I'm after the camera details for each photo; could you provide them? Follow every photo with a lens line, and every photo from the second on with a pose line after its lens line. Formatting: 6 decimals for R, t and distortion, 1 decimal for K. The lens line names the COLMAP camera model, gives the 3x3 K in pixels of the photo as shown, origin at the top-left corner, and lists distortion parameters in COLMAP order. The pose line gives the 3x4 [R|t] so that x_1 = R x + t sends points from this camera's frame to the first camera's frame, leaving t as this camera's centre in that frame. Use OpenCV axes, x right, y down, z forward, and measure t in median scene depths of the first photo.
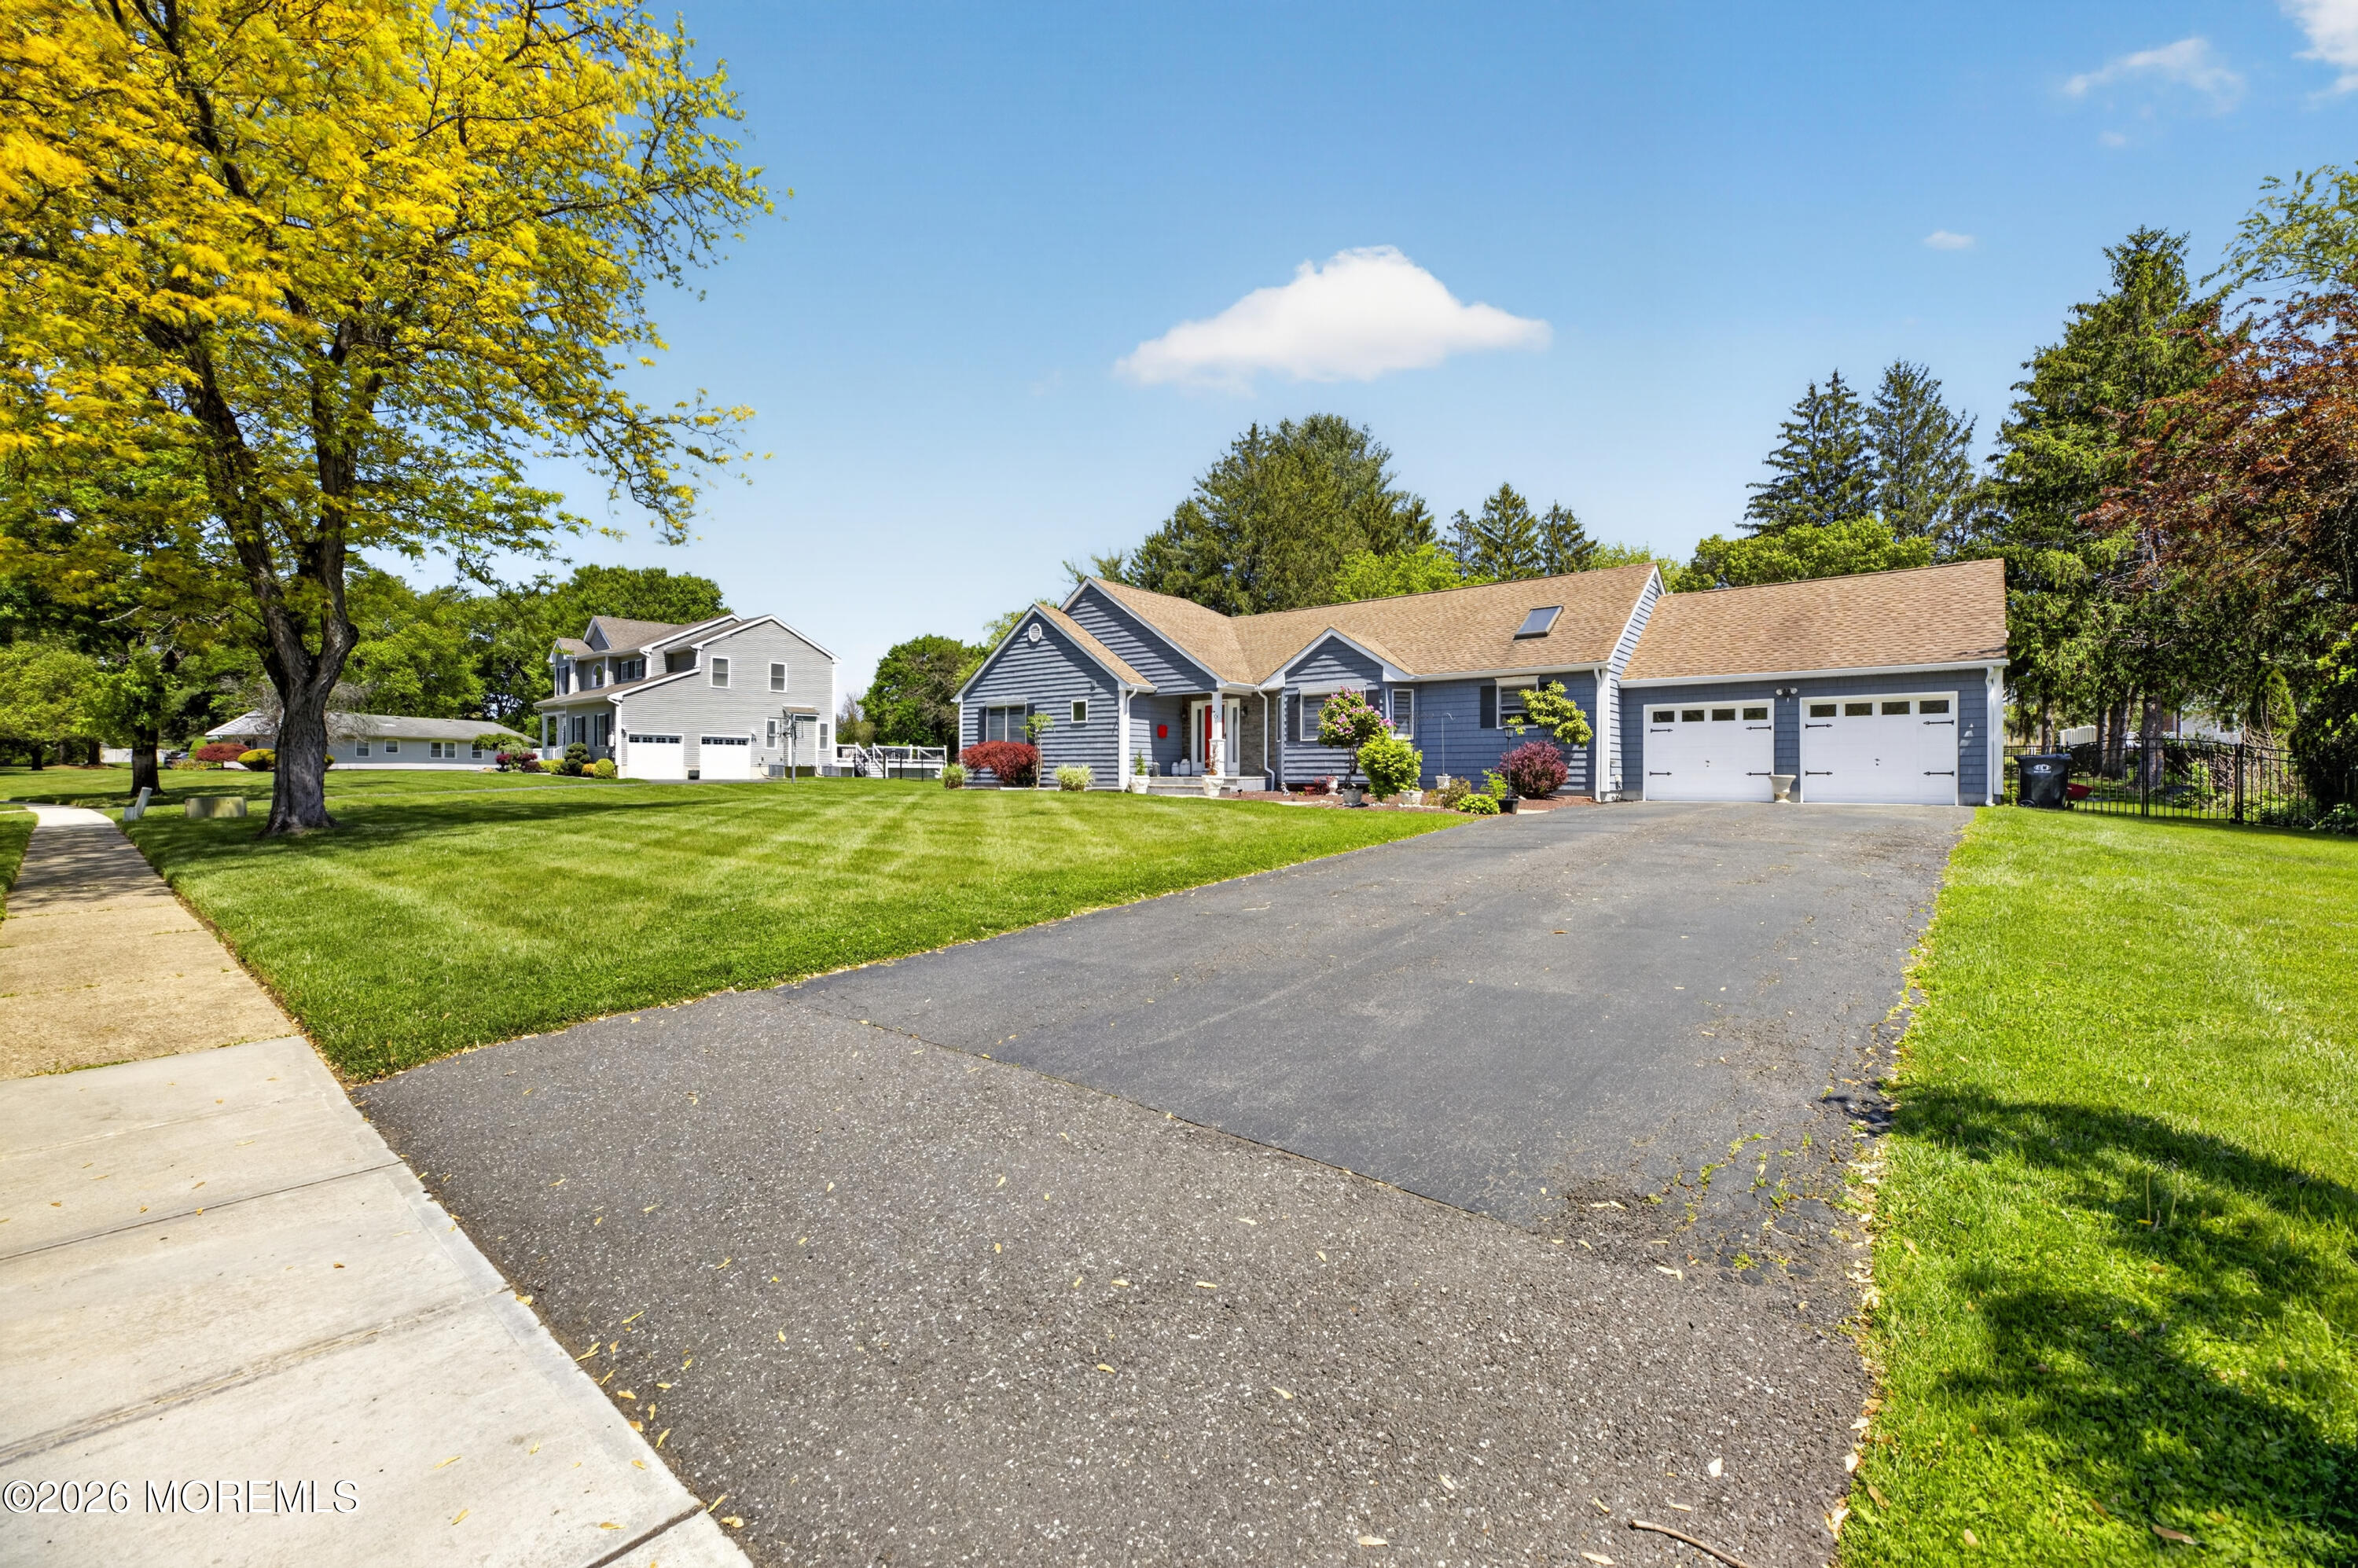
lens RADIAL K [[956.7, 0, 1188.9], [0, 956.7, 778.3], [0, 0, 1]] dist [0.002579, -0.000504]
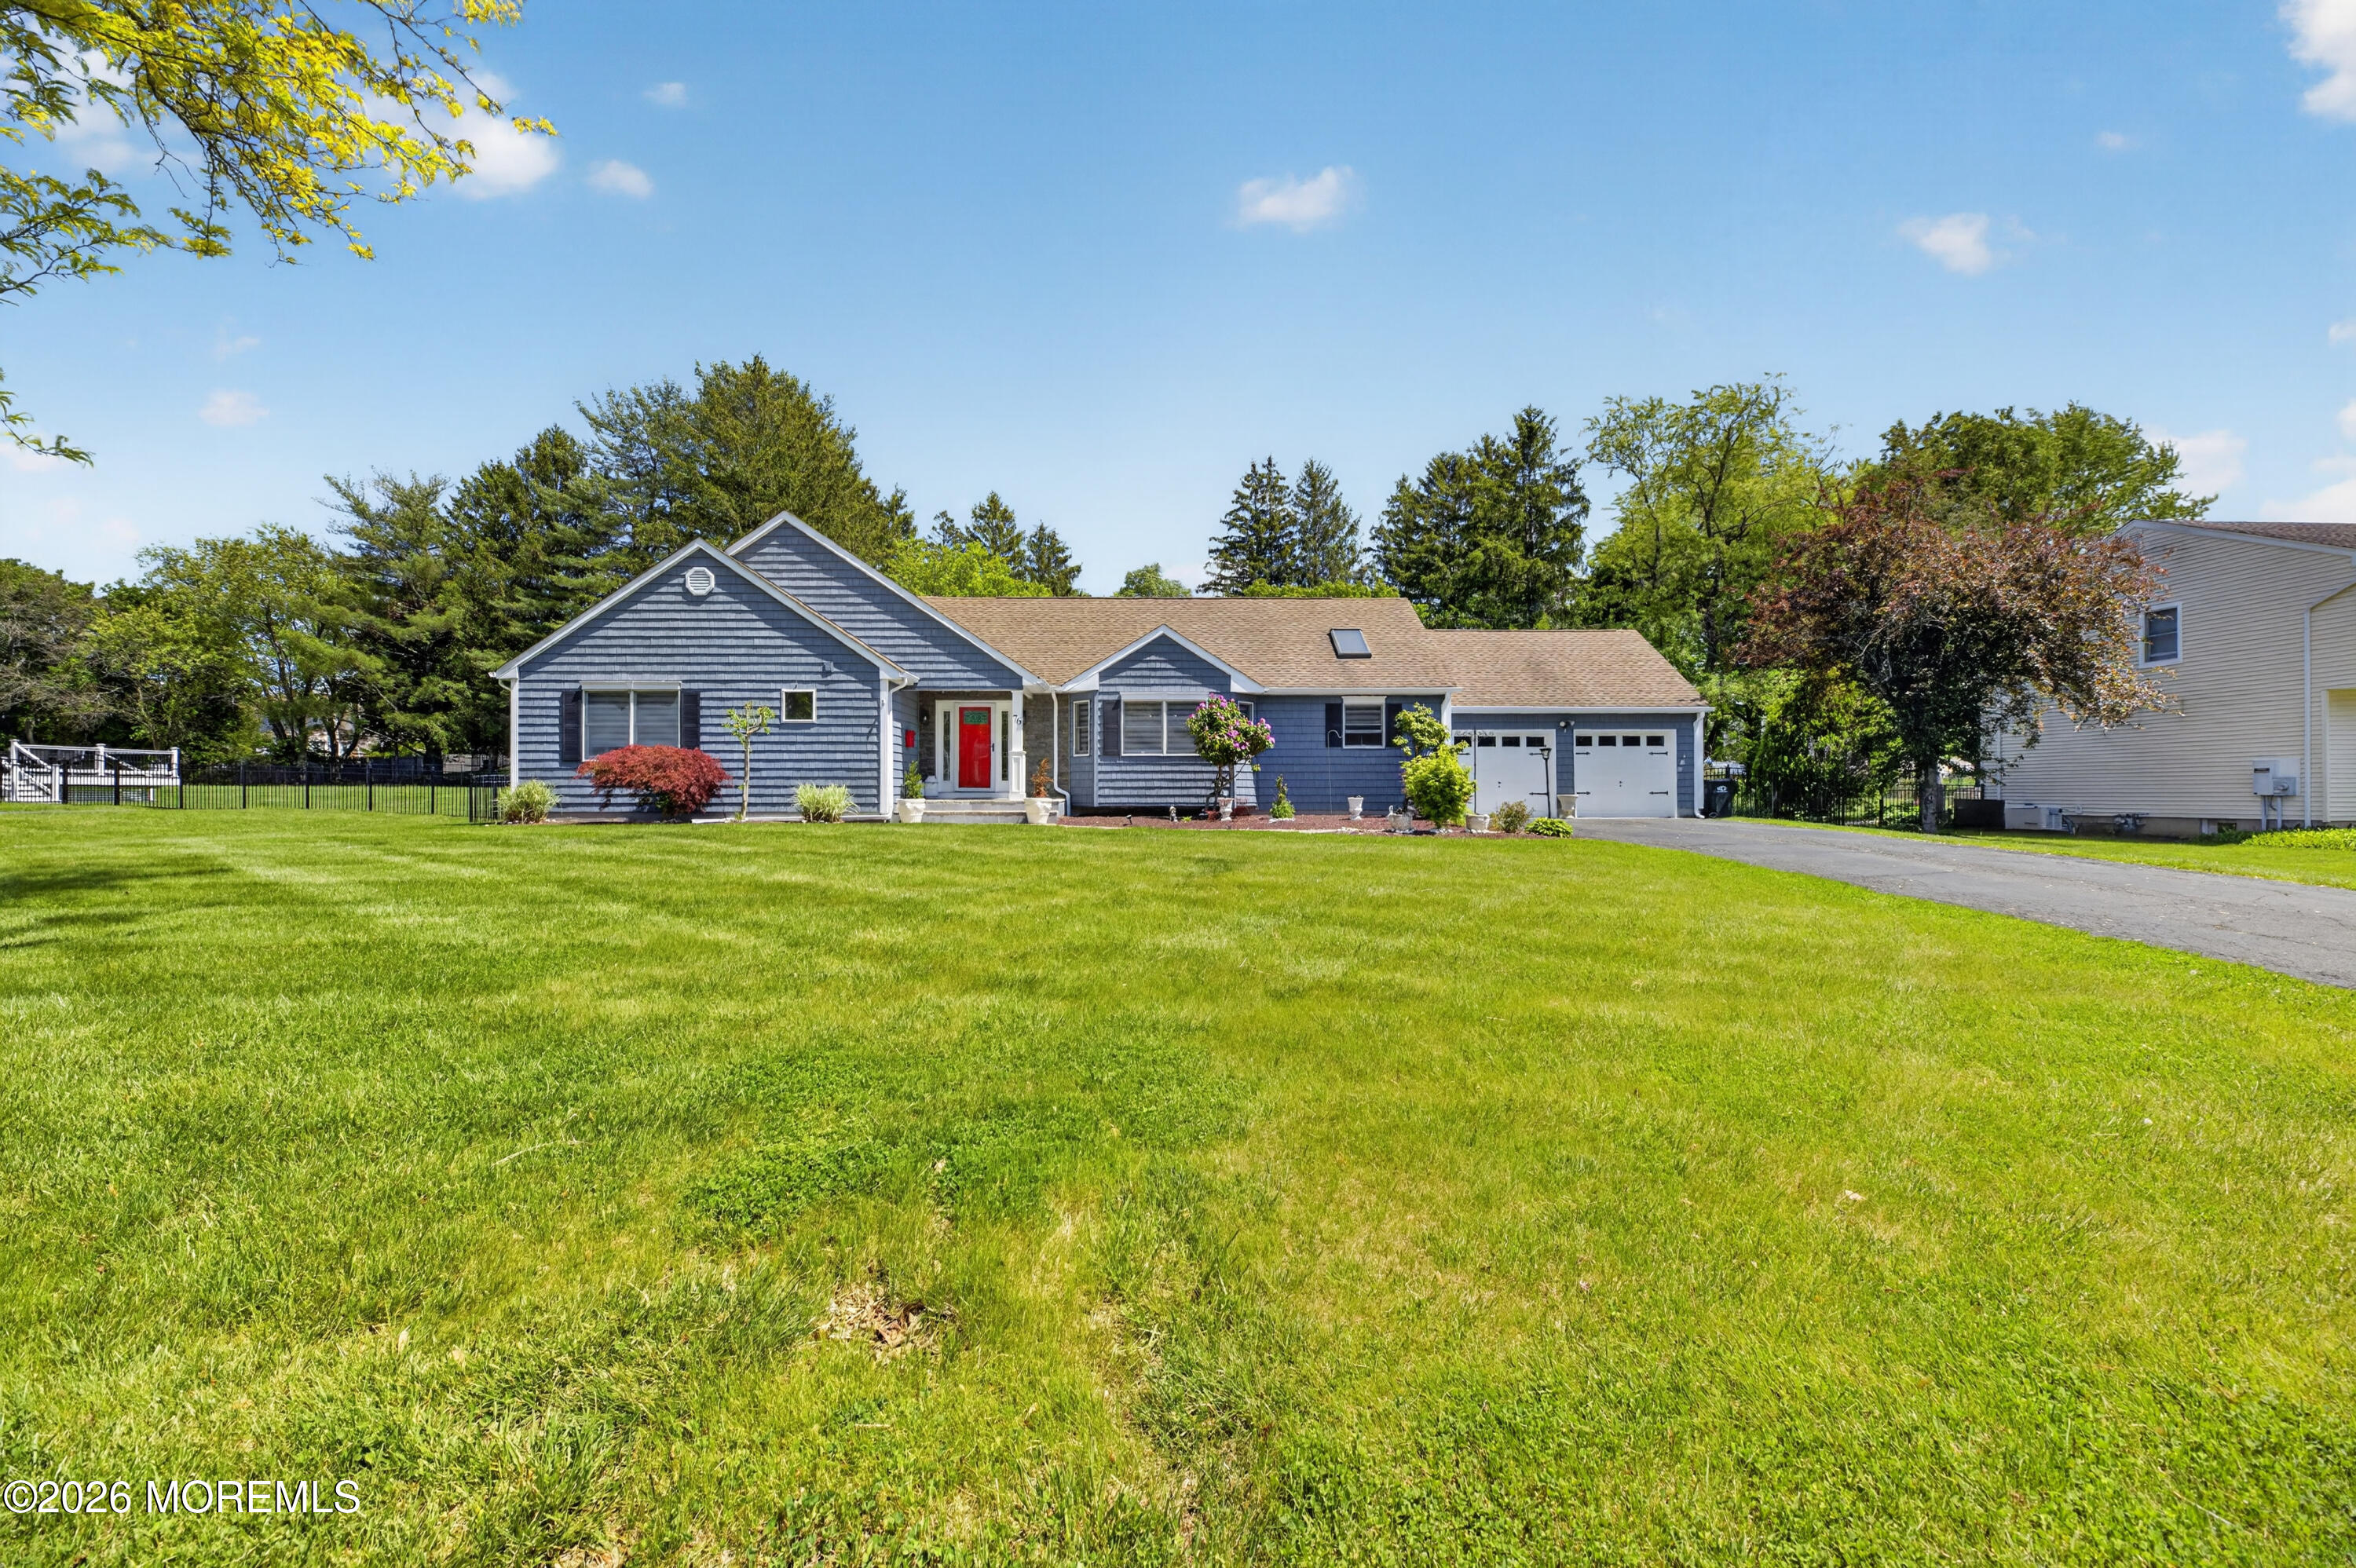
lens RADIAL K [[955.8, 0, 1187.9], [0, 955.8, 778.4], [0, 0, 1]] dist [0.002579, -0.000504]
pose [[0.748241, 0.004027, 0.663415, -0.376542], [0.005384, 0.999912, -0.012143, -0.008351], [-0.663406, 0.012658, 0.748153, 0.317360]]
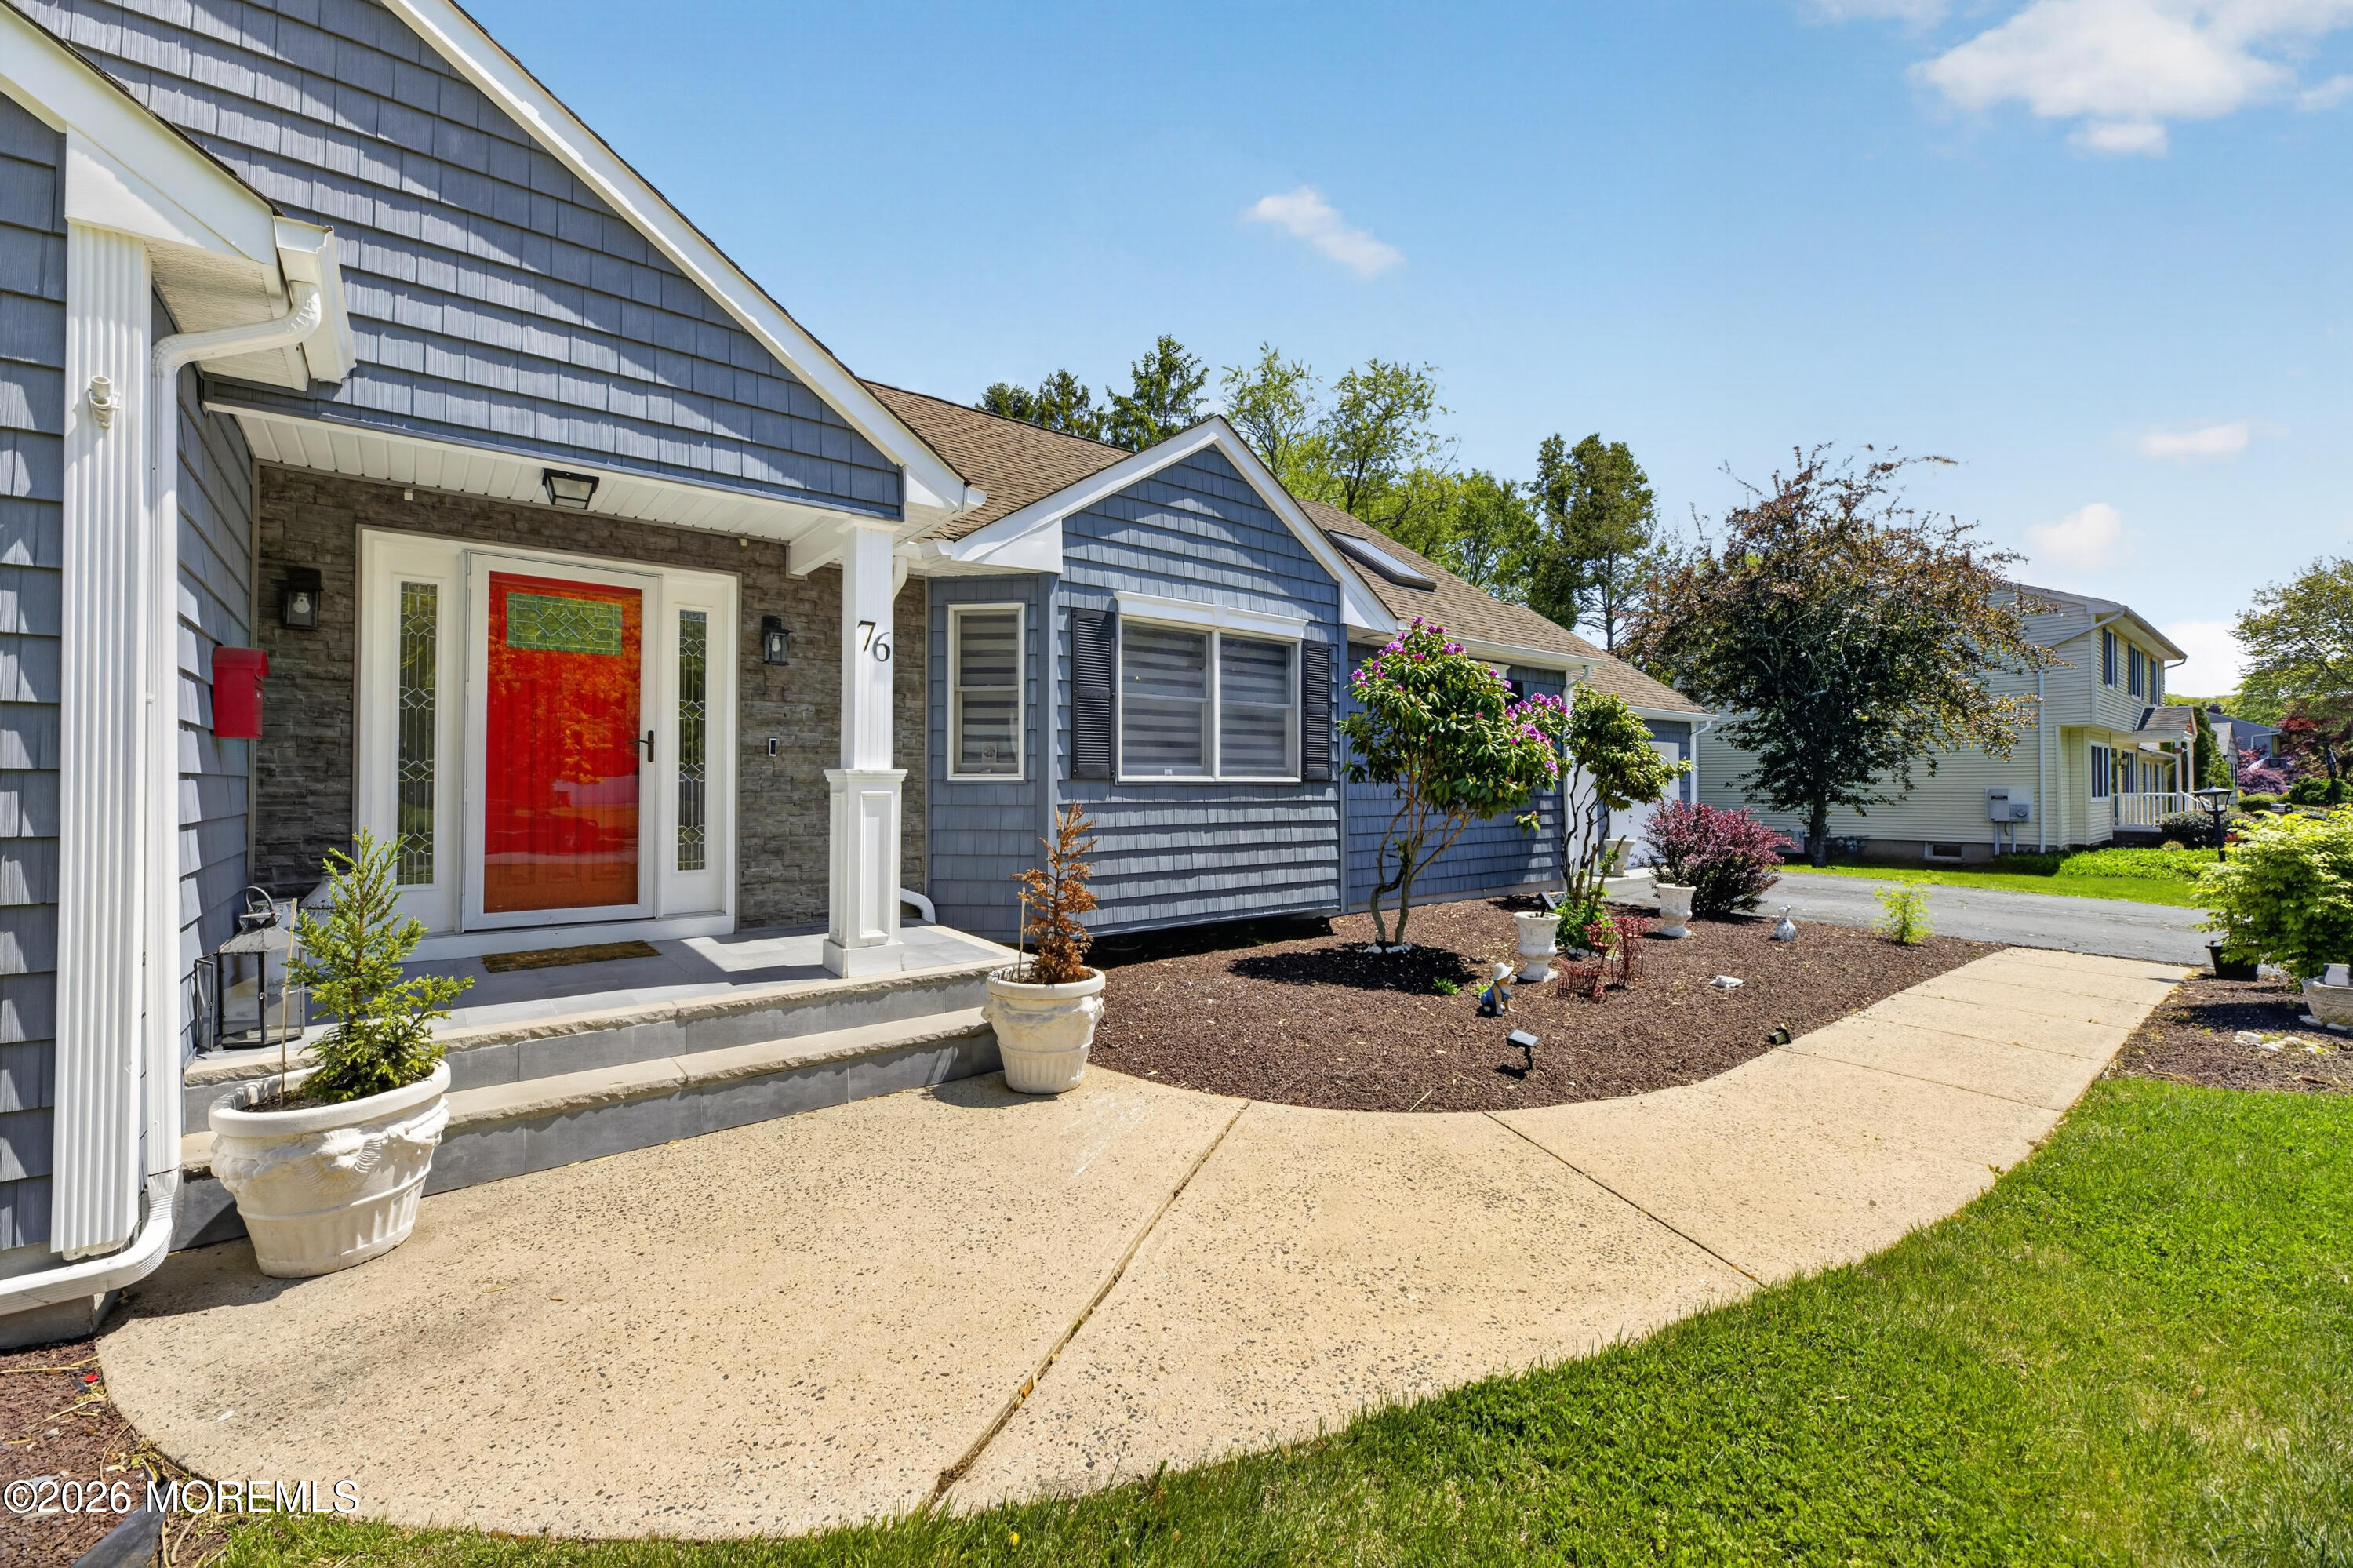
lens RADIAL K [[954.7, 0, 1186.4], [0, 954.7, 778.4], [0, 0, 1]] dist [0.002579, -0.000504]
pose [[0.197898, 0.003139, 0.980218, -0.143209], [0.004287, 0.999983, -0.004068, -0.037207], [-0.980213, 0.005007, 0.197881, 0.879666]]
